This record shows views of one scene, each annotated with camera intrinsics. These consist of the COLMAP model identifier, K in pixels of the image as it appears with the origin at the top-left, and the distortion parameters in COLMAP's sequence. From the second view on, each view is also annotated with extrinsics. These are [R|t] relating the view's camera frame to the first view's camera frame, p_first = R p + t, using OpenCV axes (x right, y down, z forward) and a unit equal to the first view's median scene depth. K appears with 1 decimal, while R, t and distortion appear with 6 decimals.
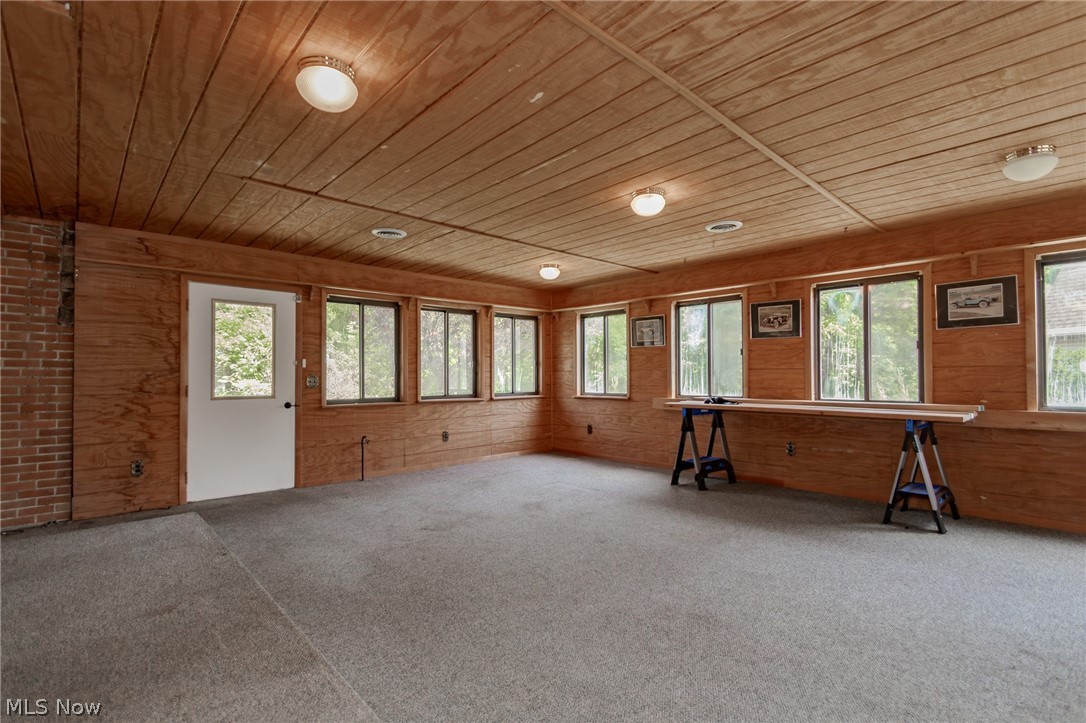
lens RADIAL K [[505.8, 0, 537.3], [0, 505.8, 364.9], [0, 0, 1]] dist [0.007218, 0.000281]
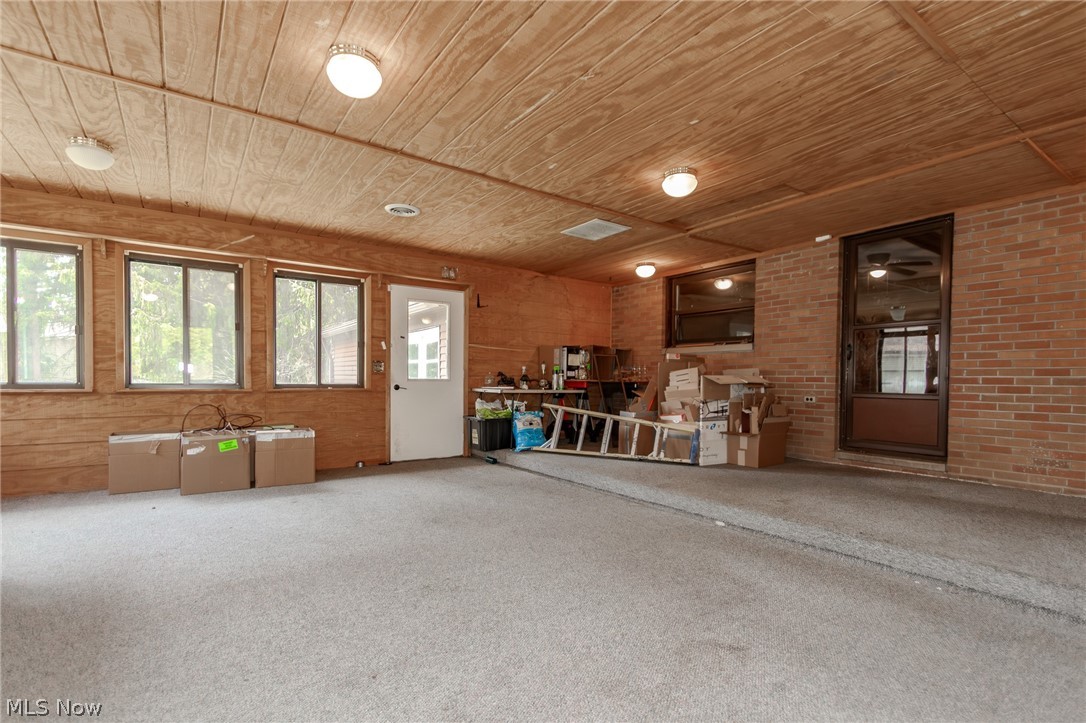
lens RADIAL K [[505.8, 0, 537.3], [0, 505.8, 364.9], [0, 0, 1]] dist [0.007218, 0.000281]
pose [[-0.990998, -0.000588, 0.133873, -0.117131], [-0.006983, 0.998856, -0.047301, 0.091607], [-0.133693, -0.047810, -0.989869, 1.801267]]
